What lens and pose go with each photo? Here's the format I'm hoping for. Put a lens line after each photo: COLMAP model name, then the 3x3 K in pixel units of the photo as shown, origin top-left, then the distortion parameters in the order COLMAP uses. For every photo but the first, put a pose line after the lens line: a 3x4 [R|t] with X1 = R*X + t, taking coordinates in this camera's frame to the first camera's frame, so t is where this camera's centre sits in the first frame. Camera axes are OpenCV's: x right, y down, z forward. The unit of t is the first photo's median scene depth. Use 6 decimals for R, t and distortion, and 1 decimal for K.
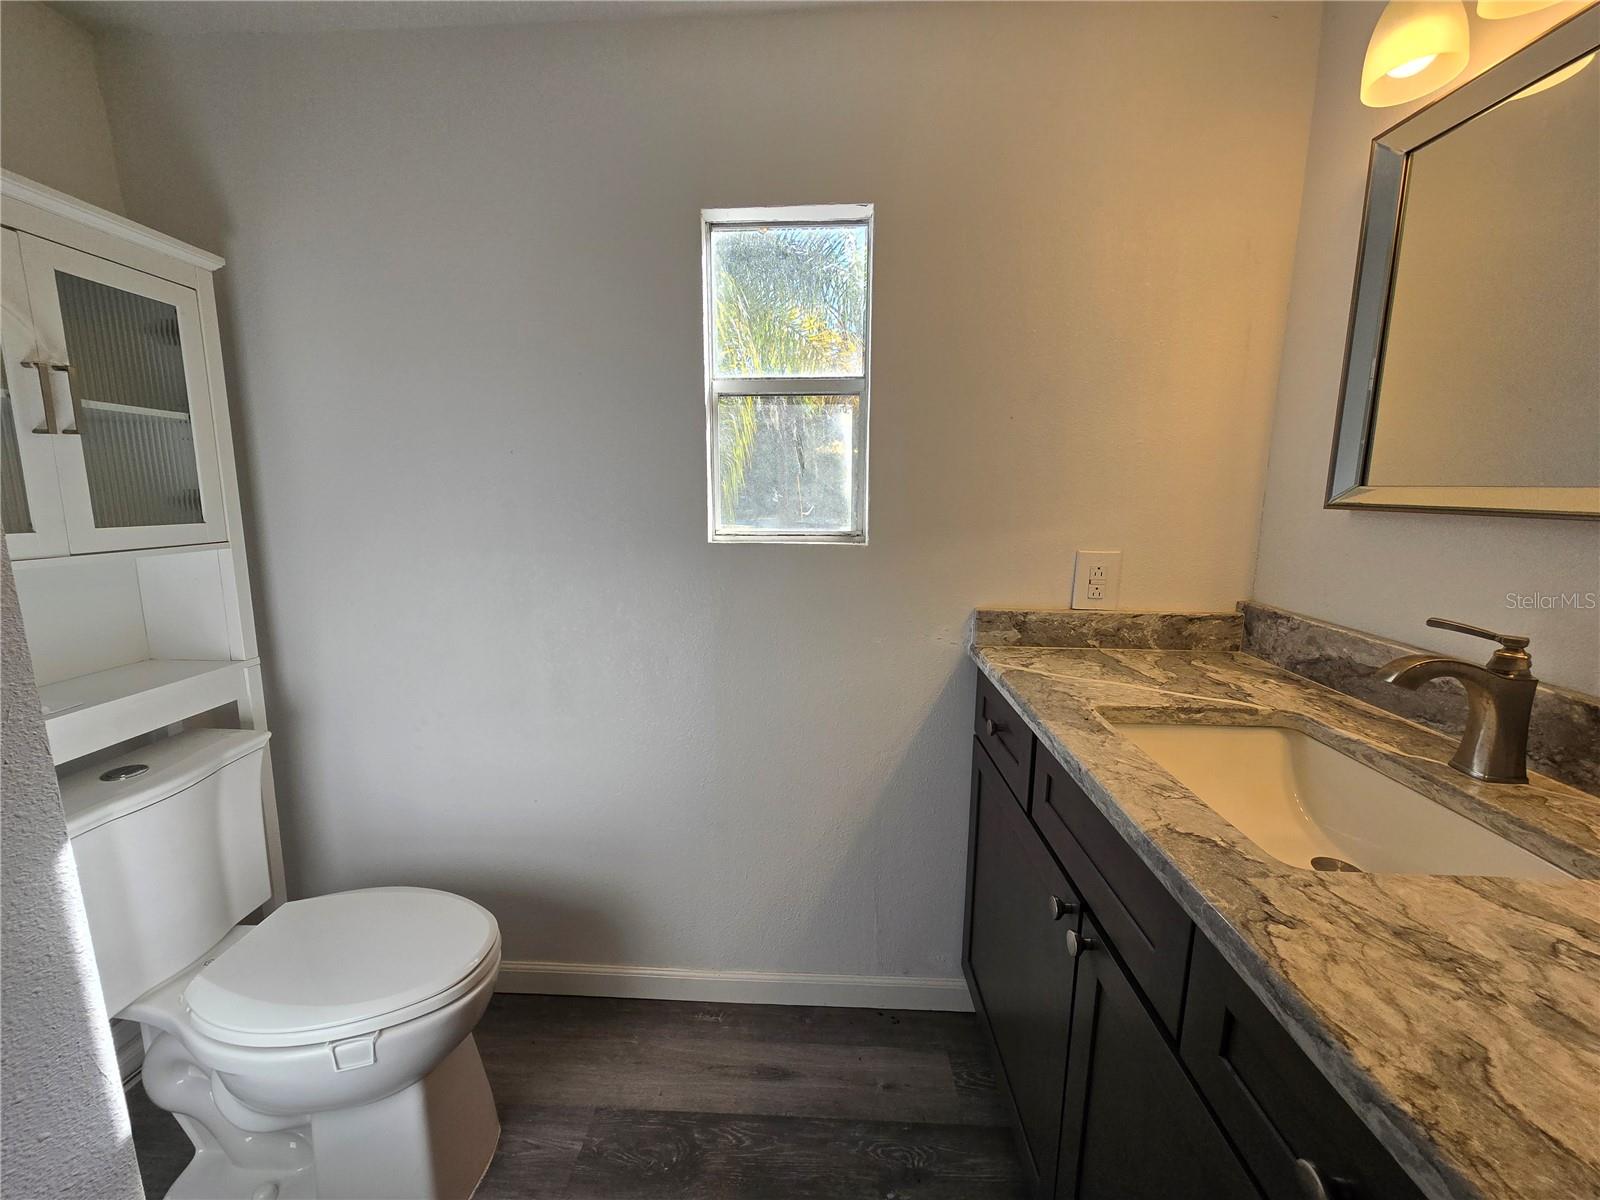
lens RADIAL K [[655.7, 0, 783.6], [0, 655.7, 602.6], [0, 0, 1]] dist [0.000271, 0.000042]
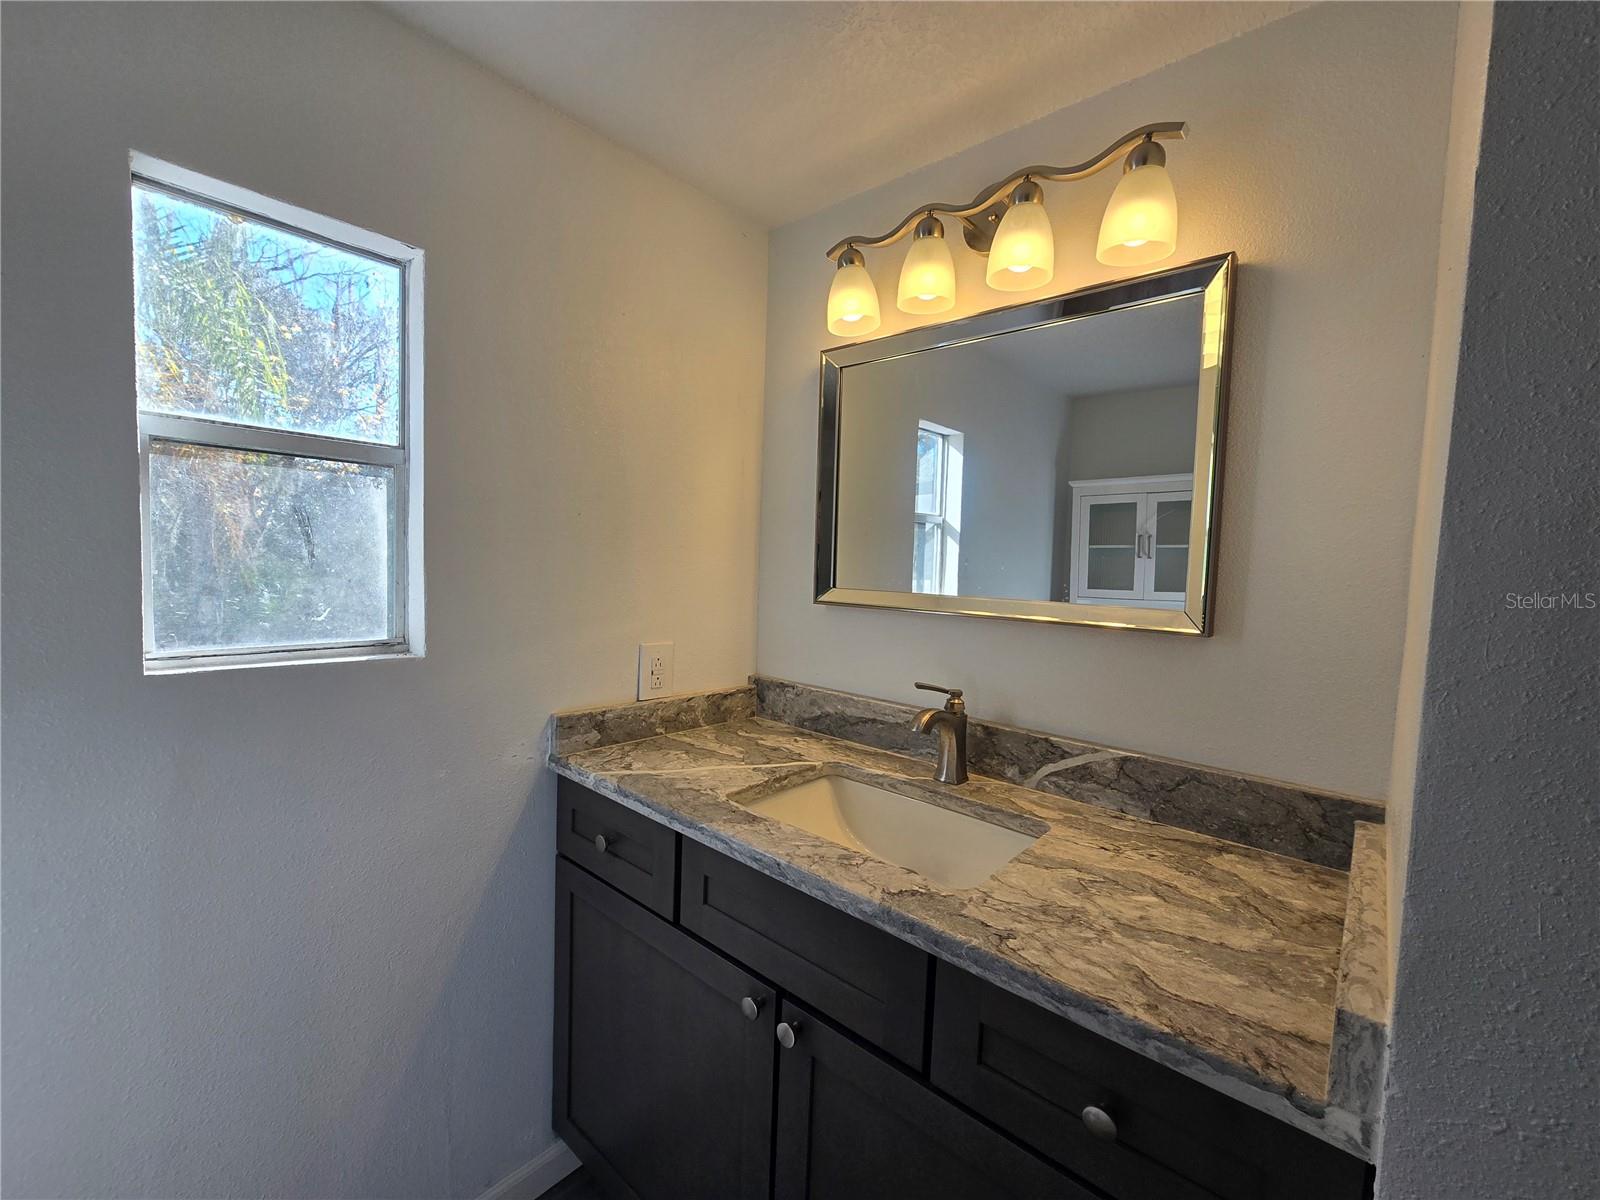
lens RADIAL K [[655.7, 0, 783.6], [0, 655.7, 602.6], [0, 0, 1]] dist [0.000271, 0.000042]
pose [[0.628991, -0.025582, 0.776992, -0.288150], [0.104118, 0.993226, -0.051584, -0.089970], [-0.770409, 0.113345, 0.627394, 0.217201]]
